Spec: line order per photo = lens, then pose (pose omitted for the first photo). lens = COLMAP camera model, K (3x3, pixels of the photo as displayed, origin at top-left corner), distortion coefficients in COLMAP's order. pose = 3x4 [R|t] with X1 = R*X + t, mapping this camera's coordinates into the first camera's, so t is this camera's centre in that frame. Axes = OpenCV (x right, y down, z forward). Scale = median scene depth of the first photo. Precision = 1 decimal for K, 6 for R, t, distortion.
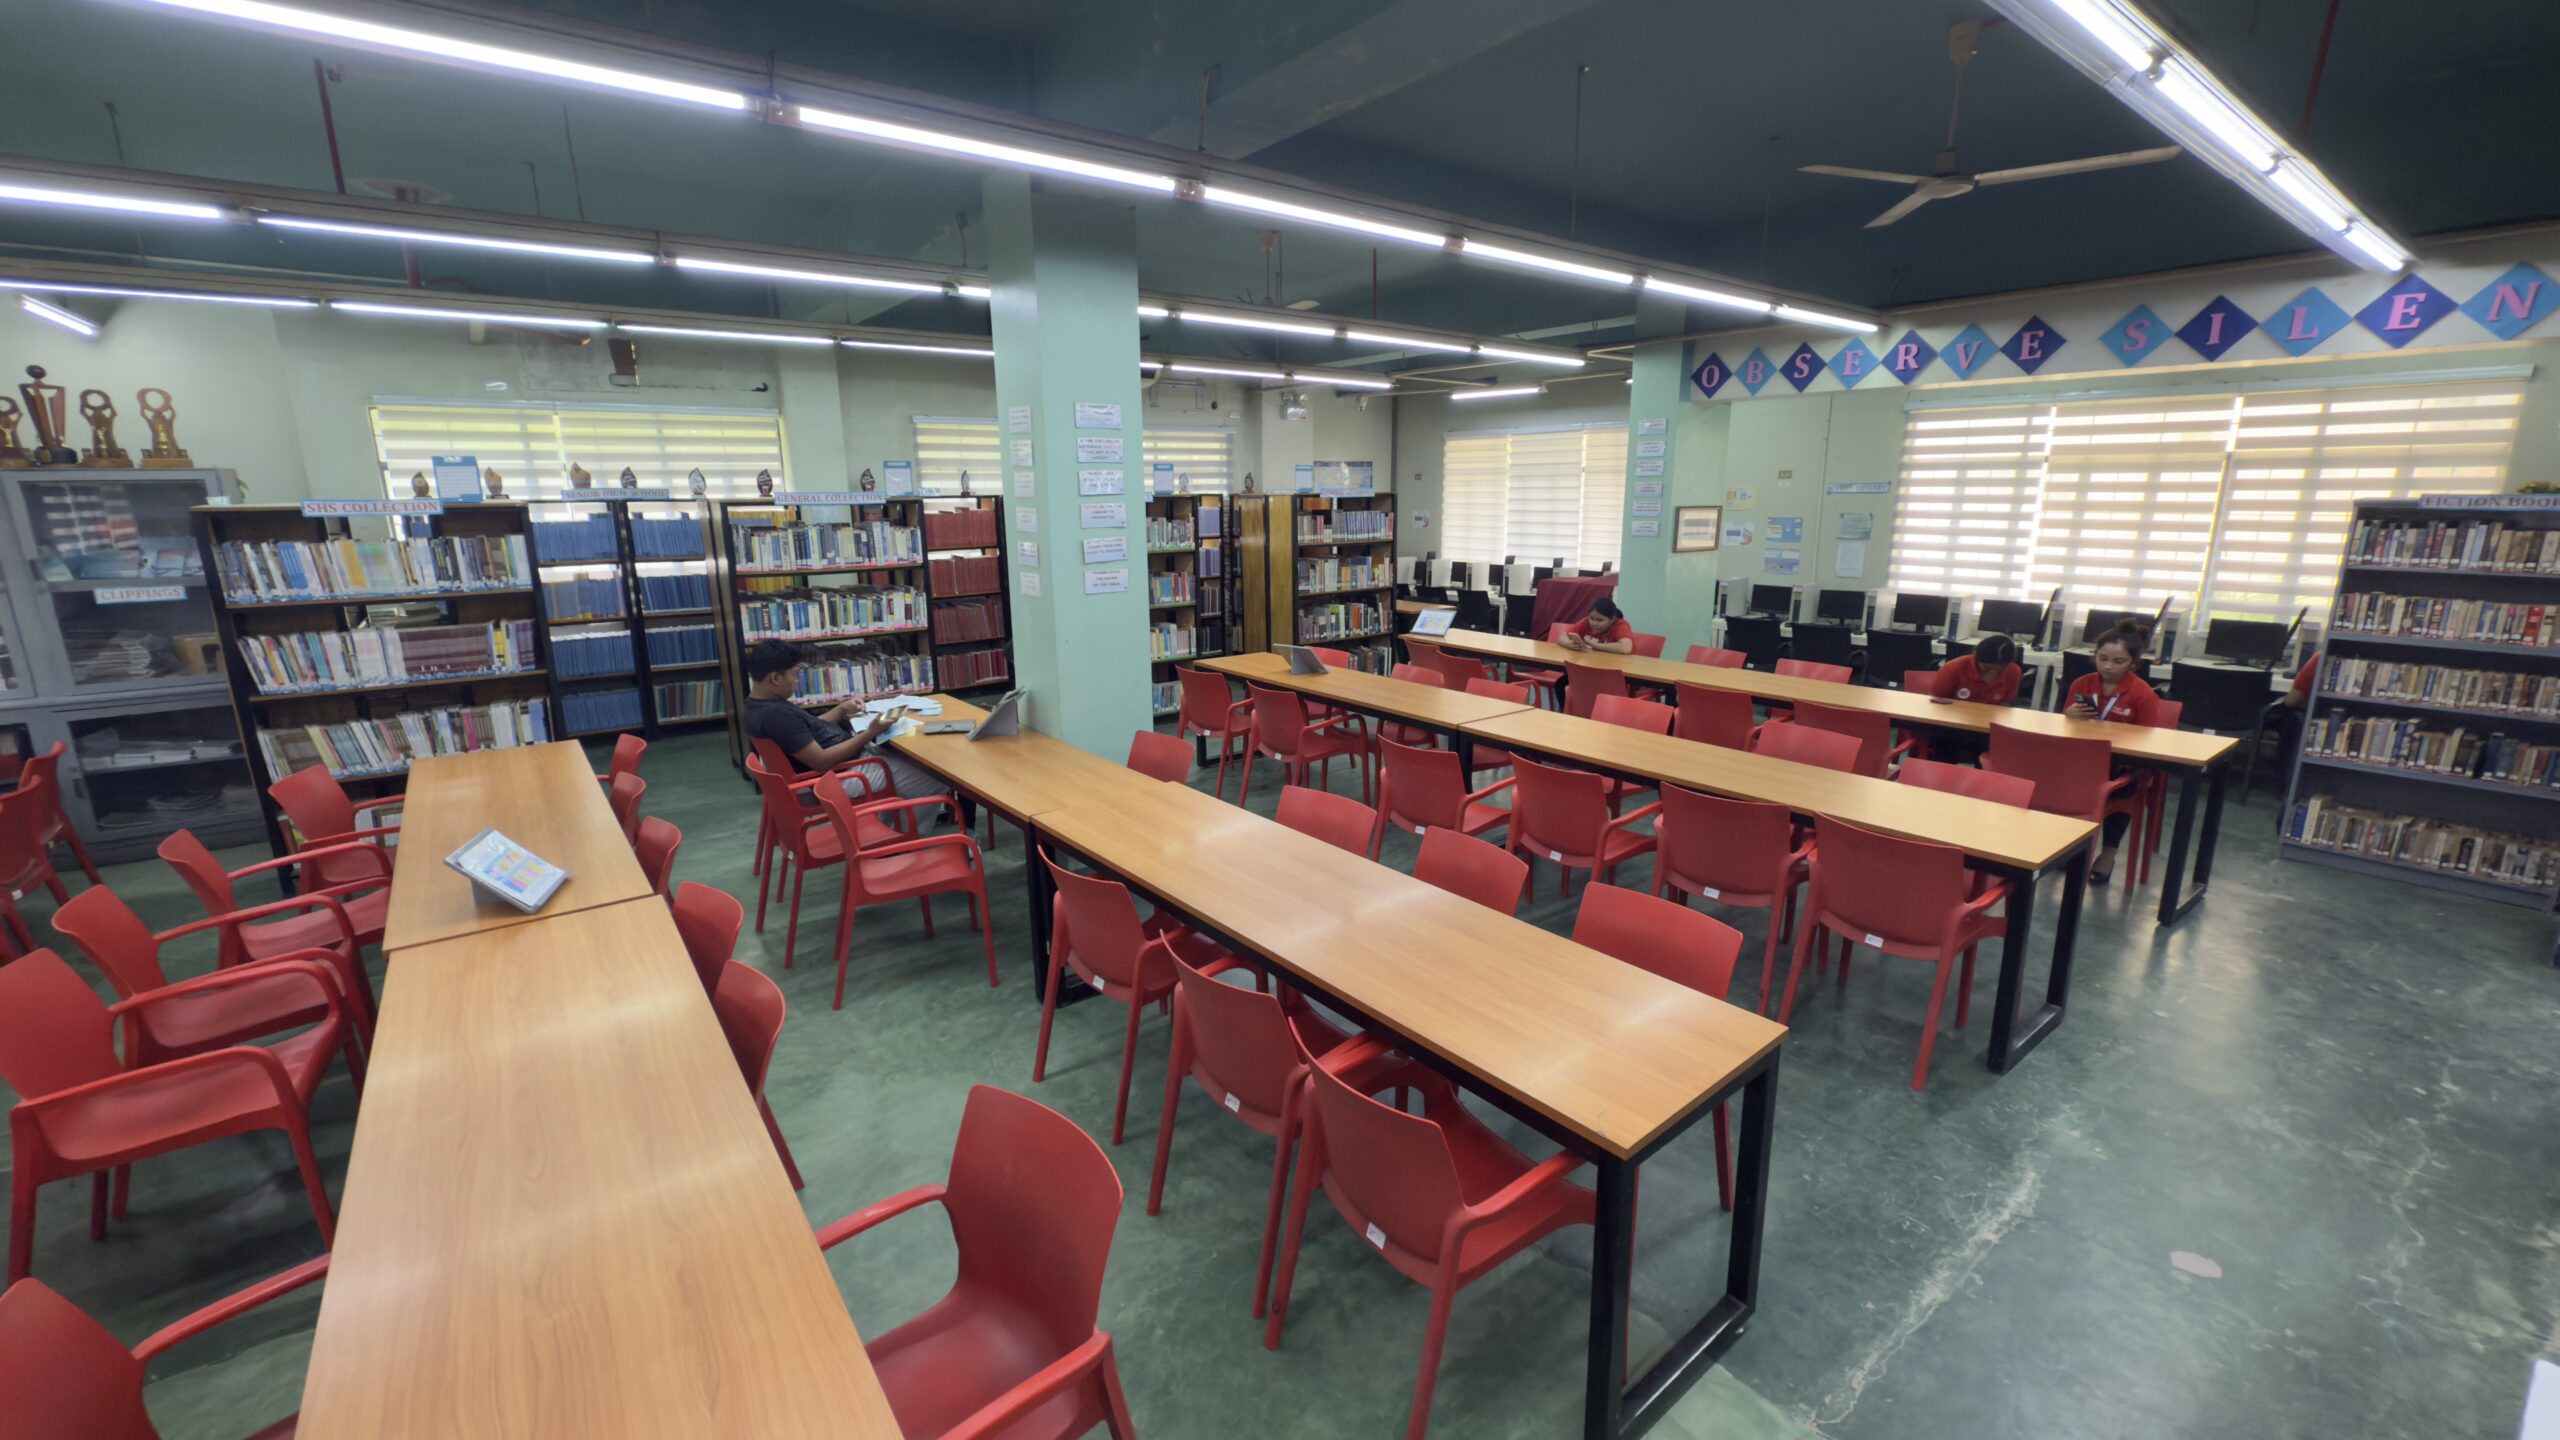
lens RADIAL K [[1023.3, 0, 1290.7], [0, 1023.3, 709.1], [0, 0, 1]] dist [-0.013115, -0.000066]
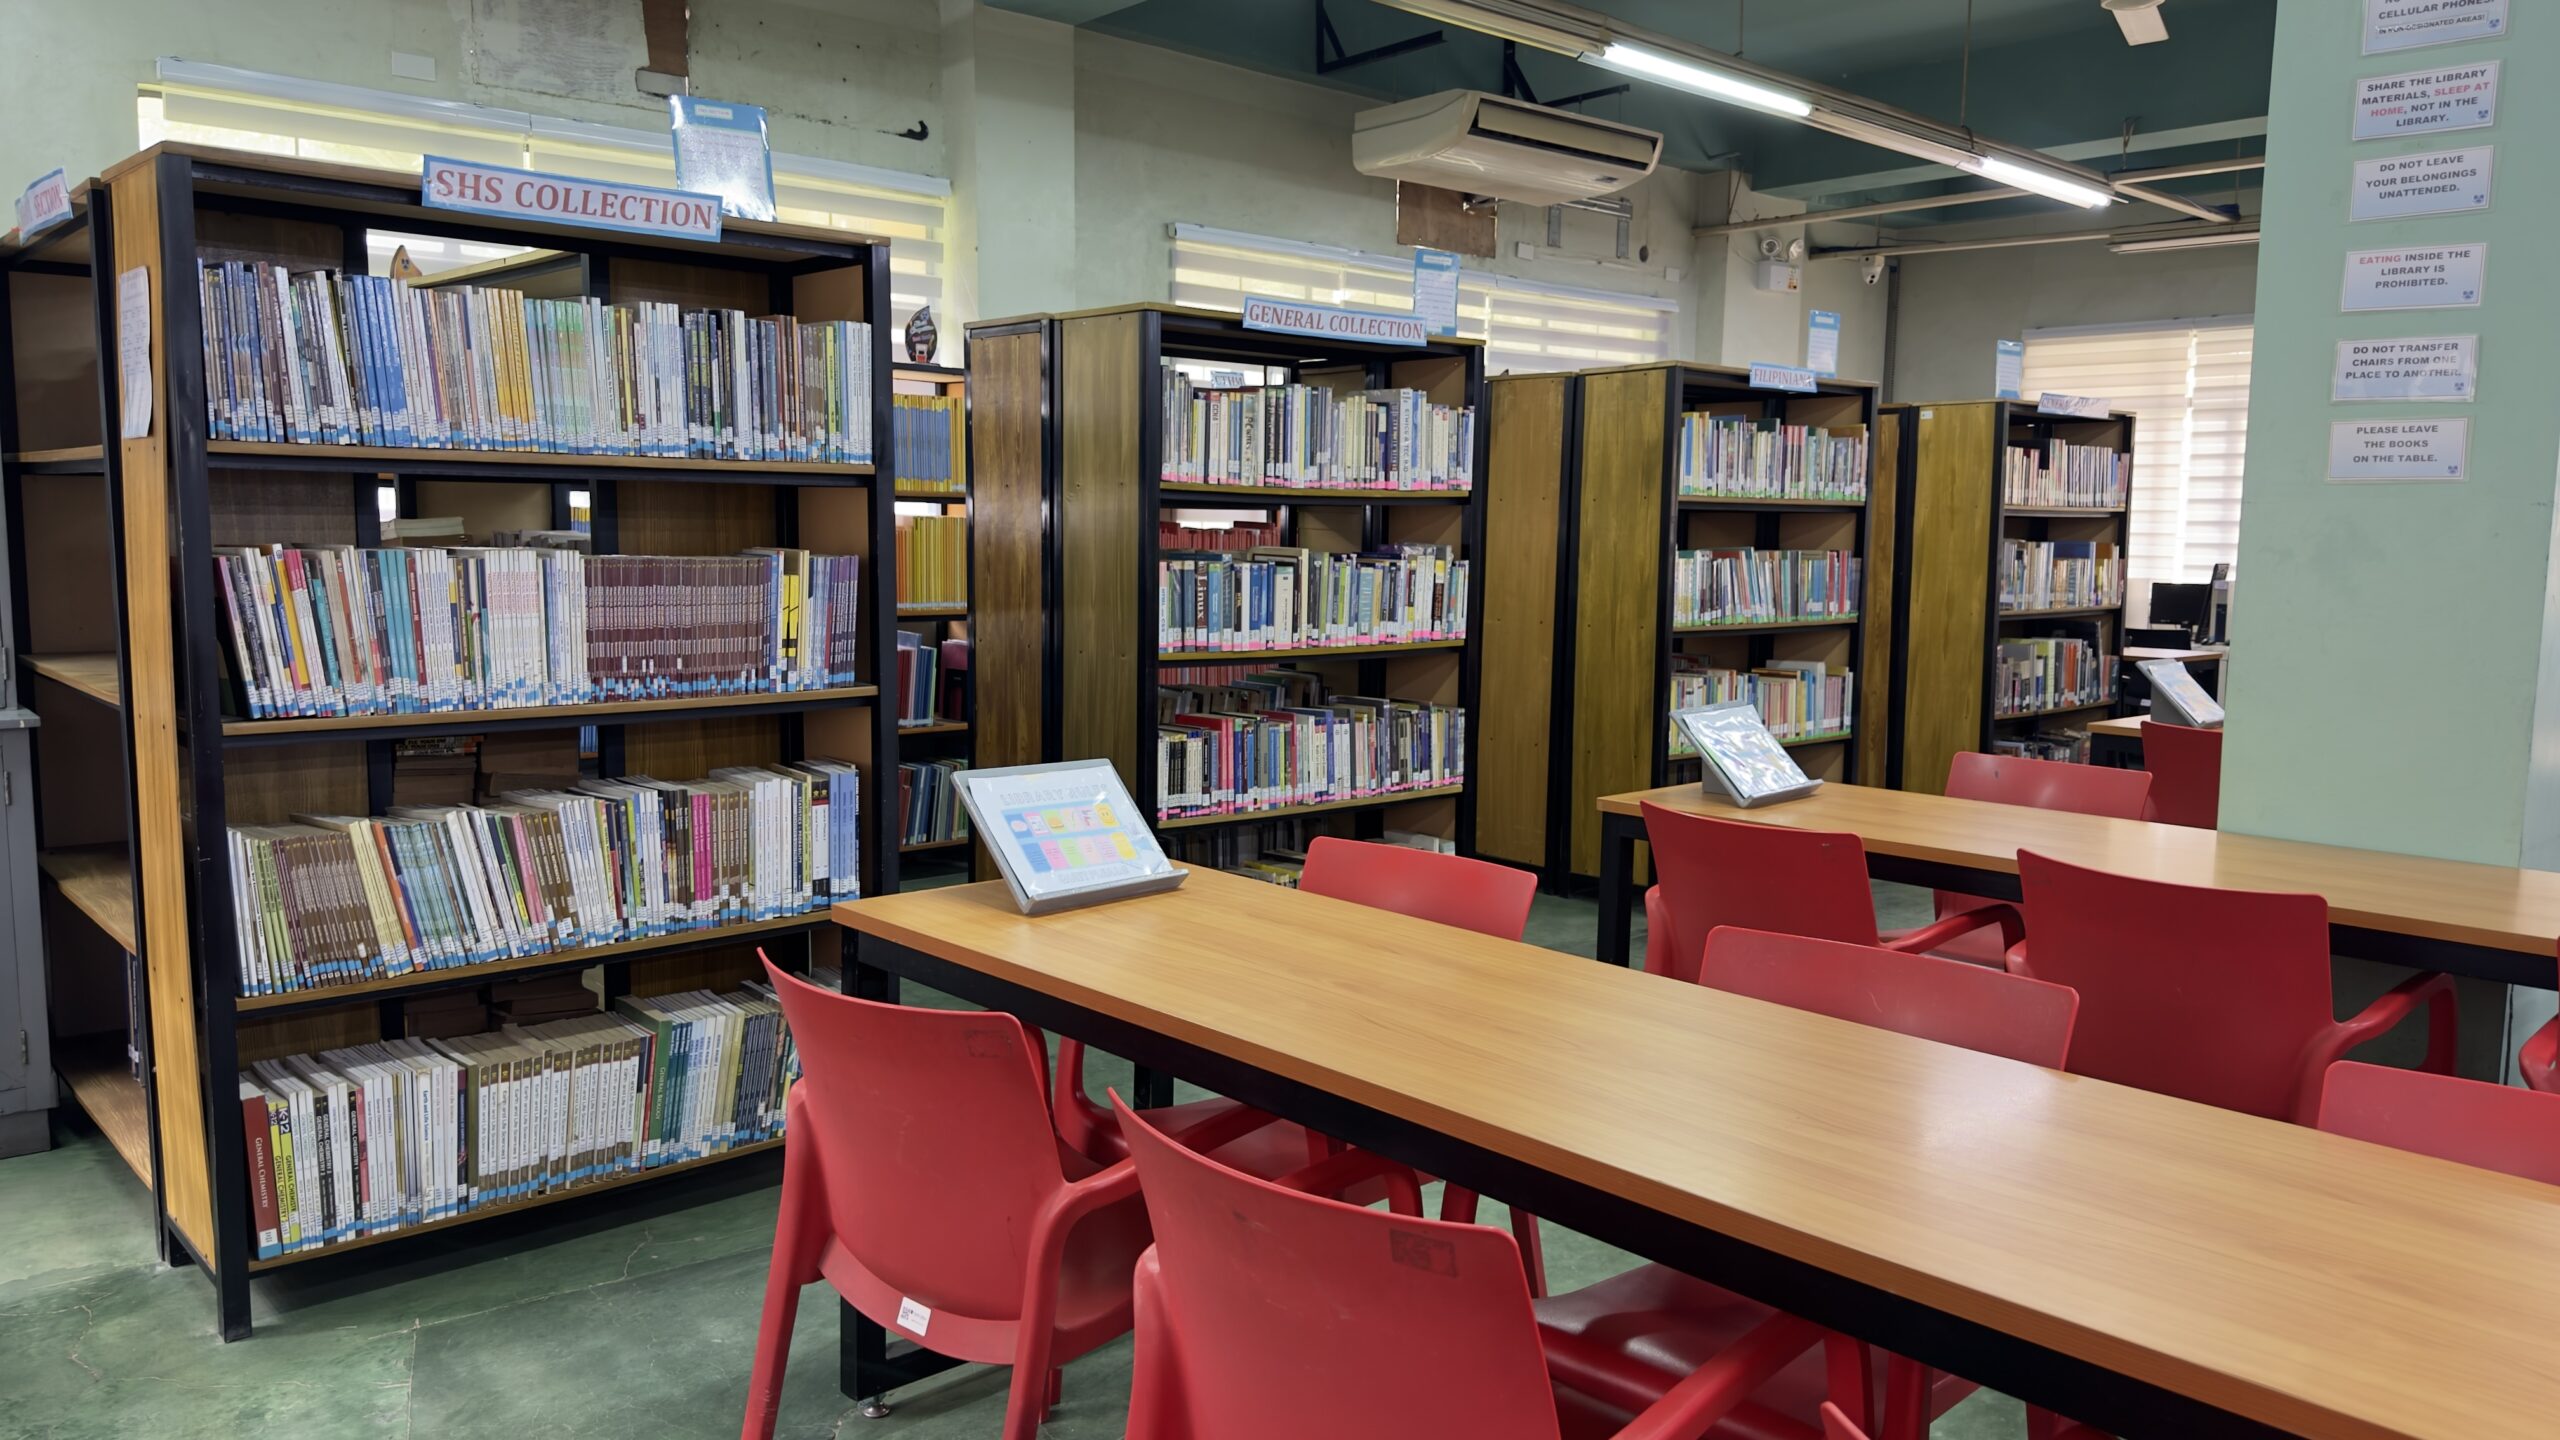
lens RADIAL K [[1796.4, 0, 1279.8], [0, 1796.4, 727.2], [0, 0, 1]] dist [0.028754, -0.063592]
pose [[0.996846, 0.011705, 0.078492, -0.649283], [-0.003838, 0.995016, -0.099638, 0.042649], [-0.079267, 0.099023, 0.991923, 0.338595]]
